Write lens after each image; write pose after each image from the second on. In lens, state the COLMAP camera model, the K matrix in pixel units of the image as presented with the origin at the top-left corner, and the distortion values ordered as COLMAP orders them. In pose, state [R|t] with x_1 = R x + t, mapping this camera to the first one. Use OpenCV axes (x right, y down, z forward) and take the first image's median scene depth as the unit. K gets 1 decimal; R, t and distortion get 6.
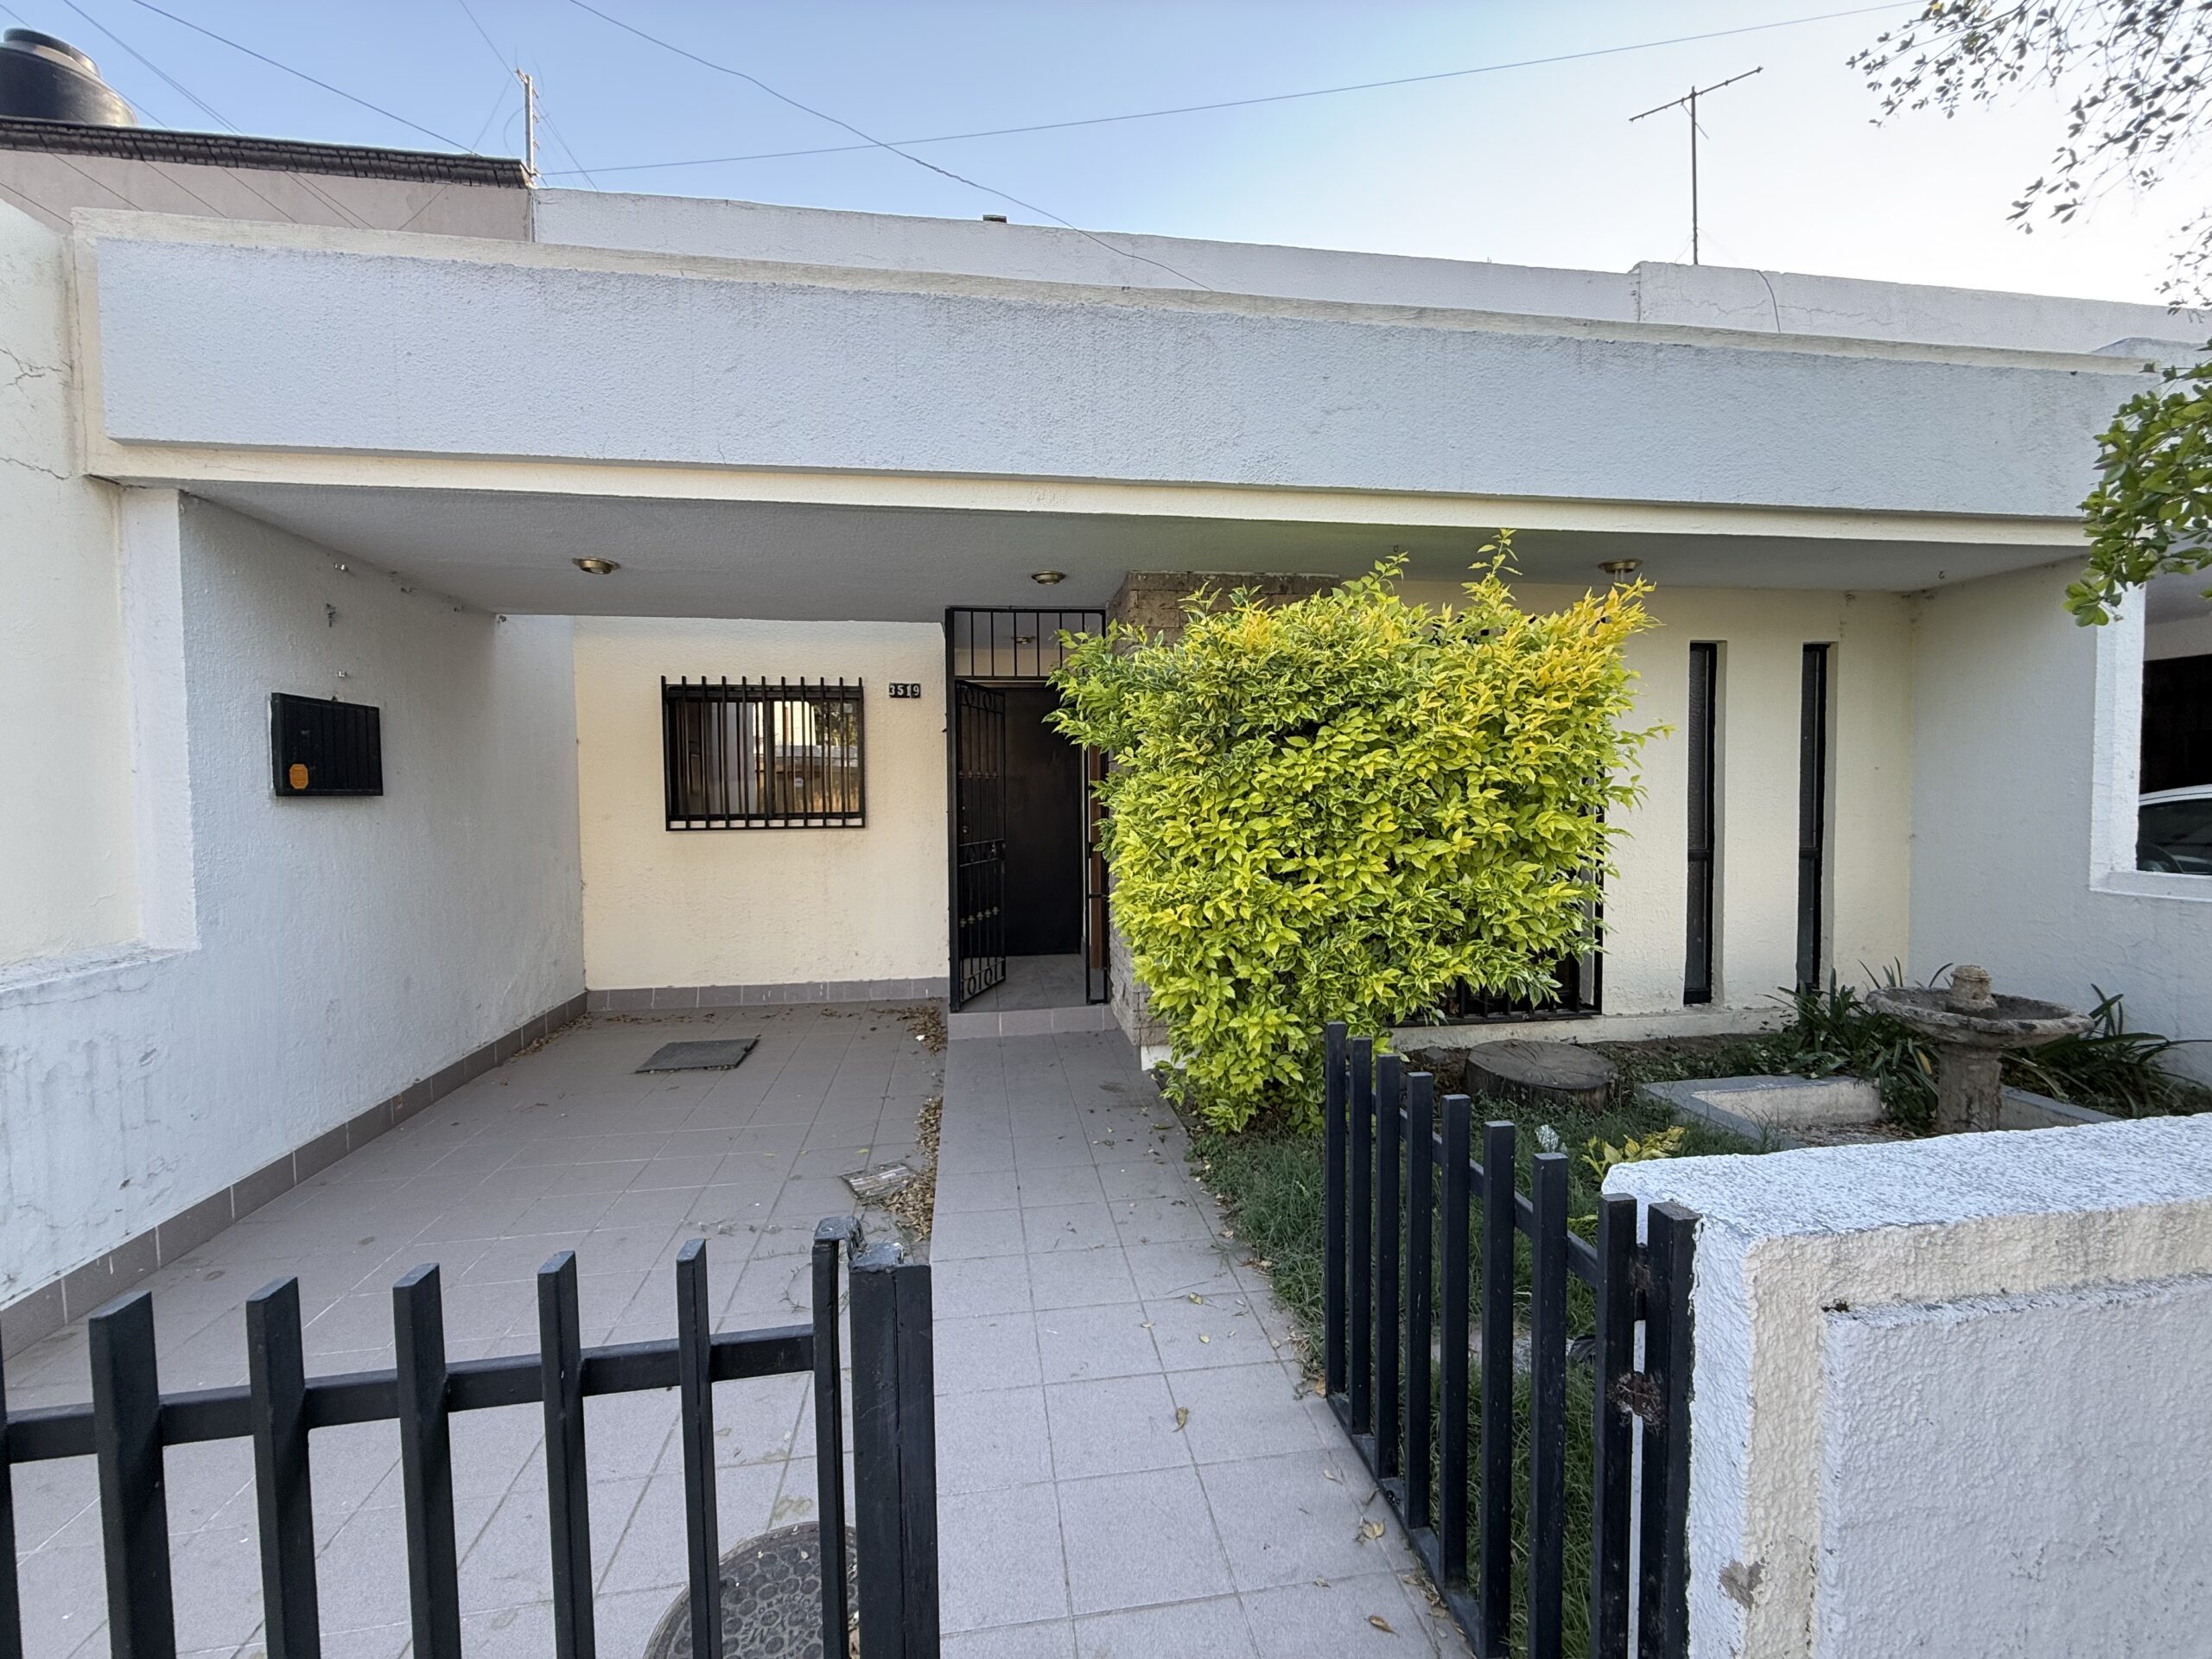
lens RADIAL K [[880.1, 0, 1098.7], [0, 880.1, 830.2], [0, 0, 1]] dist [-0.002067, 0.000215]
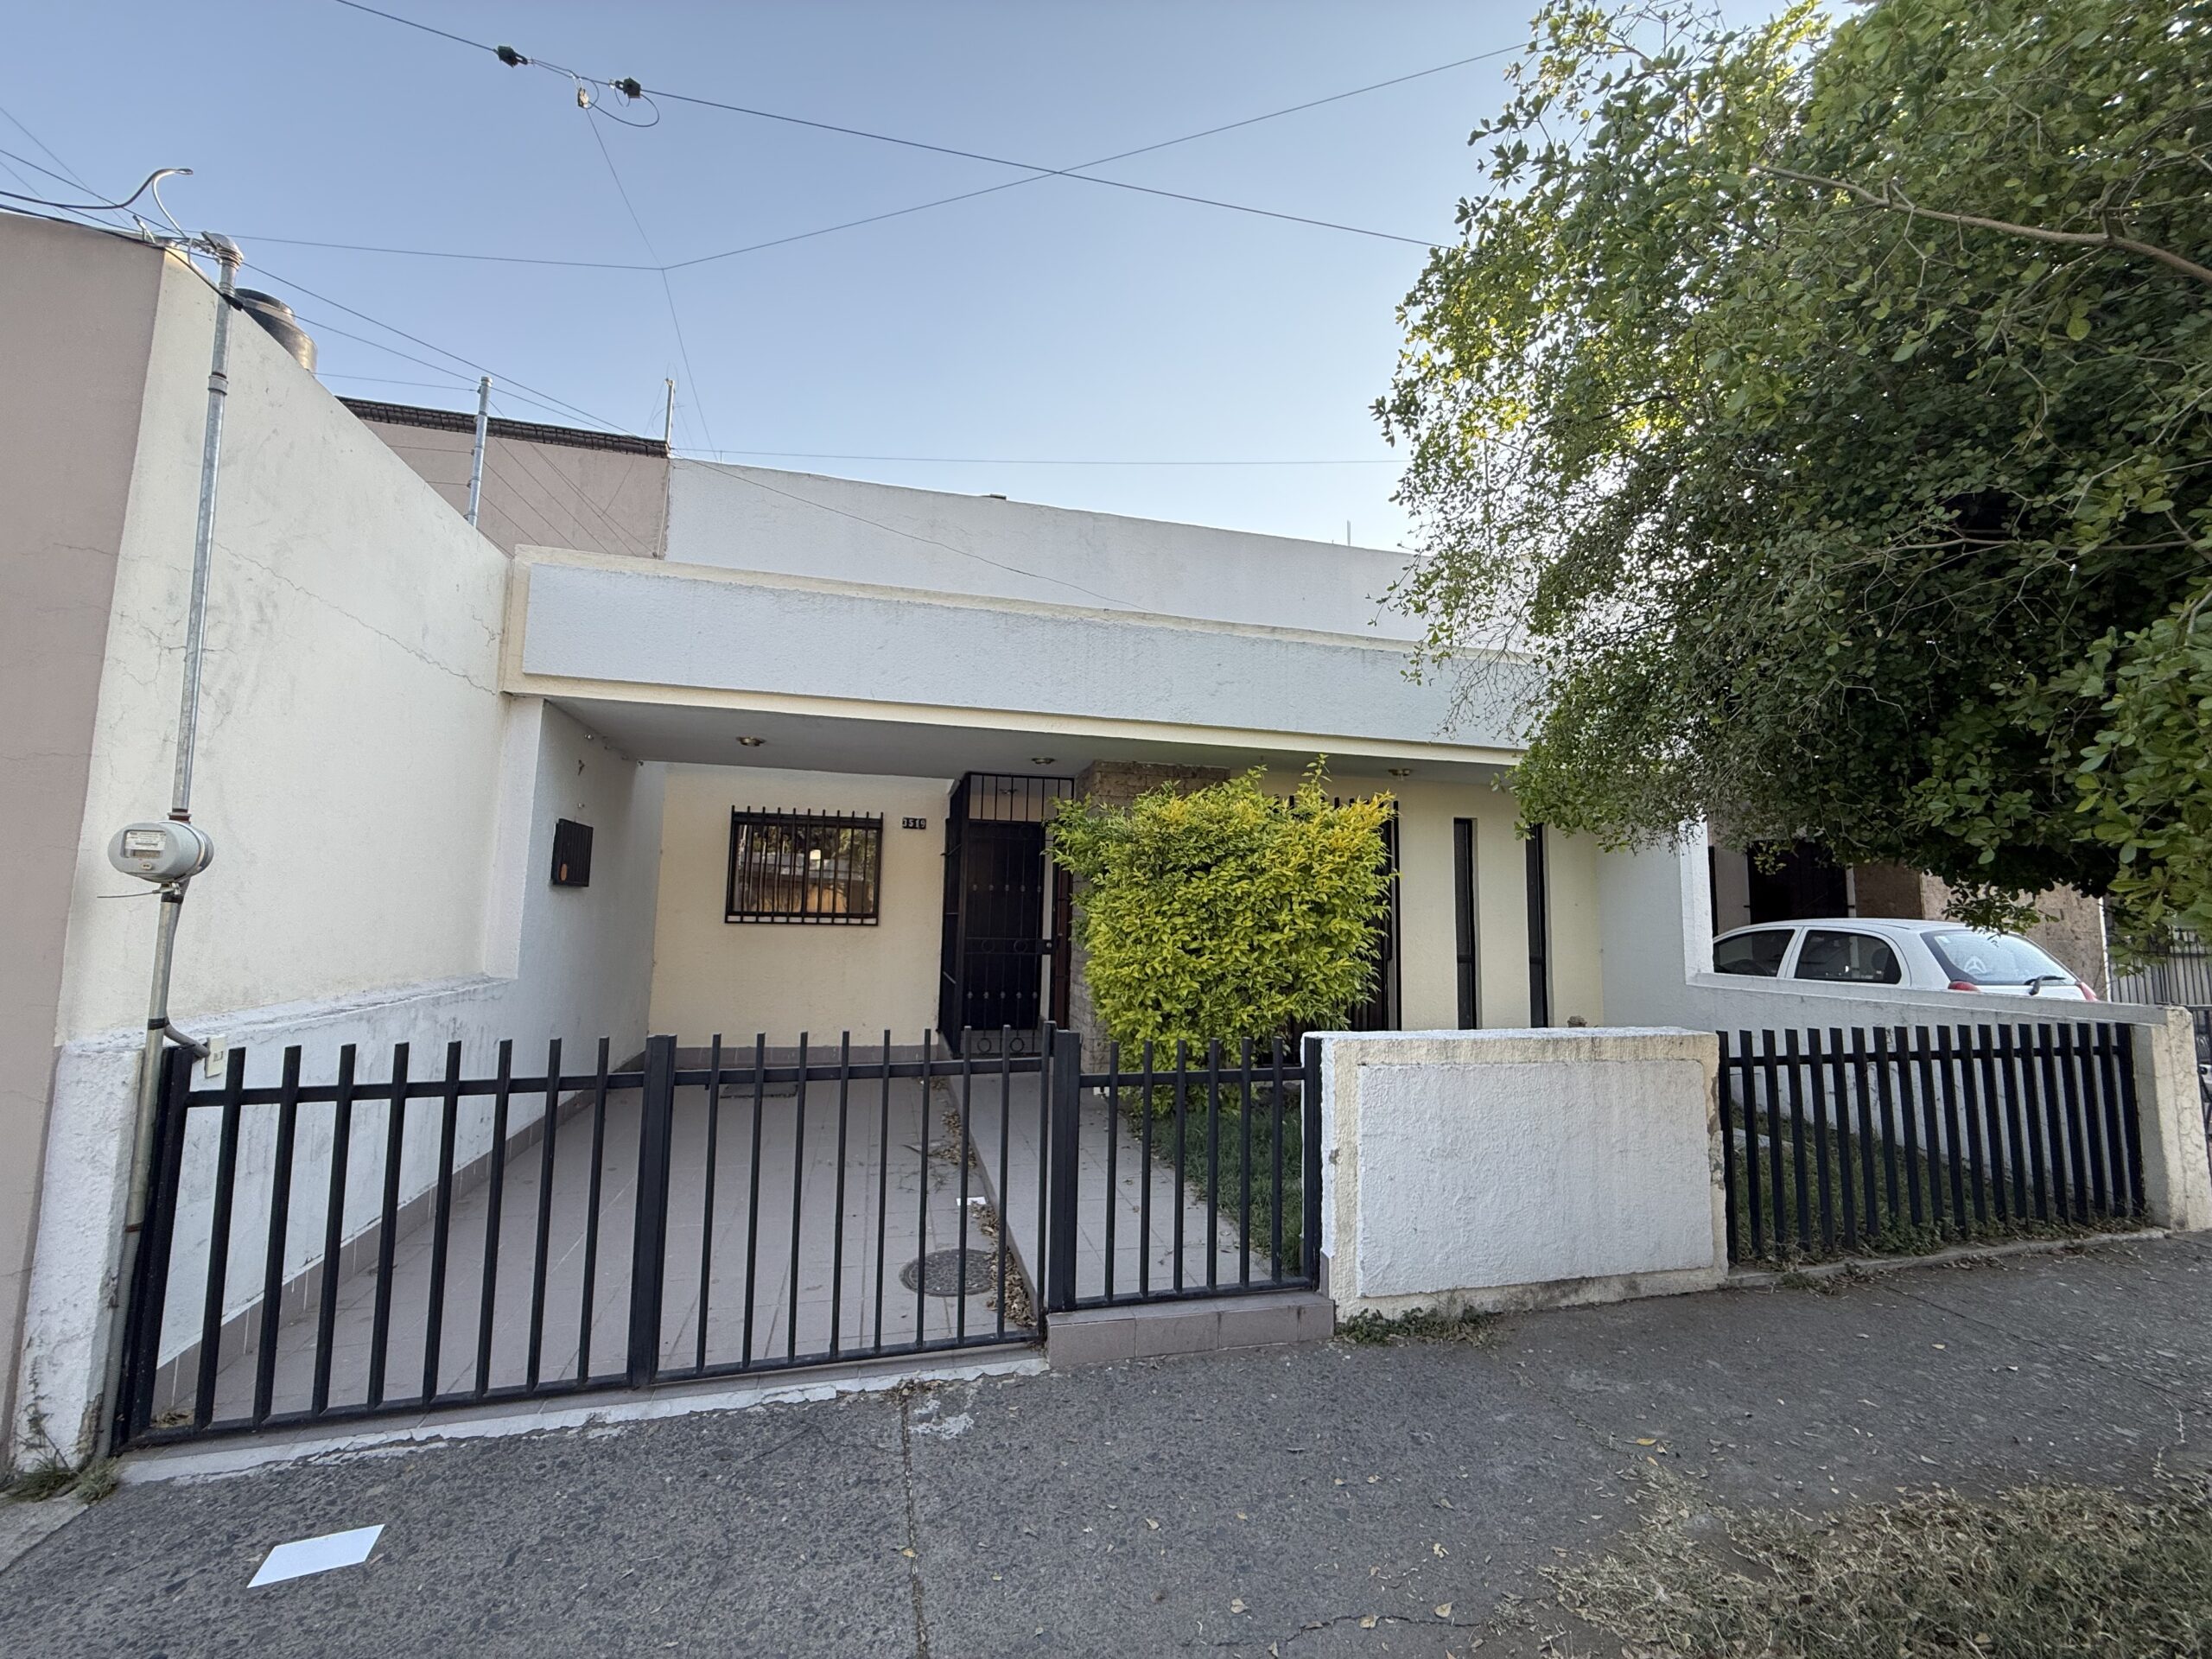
lens RADIAL K [[880.1, 0, 1104.7], [0, 880.1, 826.0], [0, 0, 1]] dist [-0.002067, 0.000215]
pose [[0.993974, 0.042636, 0.100989, -0.144662], [-0.027719, 0.989081, -0.144746, 0.063878], [-0.106058, 0.141074, 0.984302, -0.724434]]
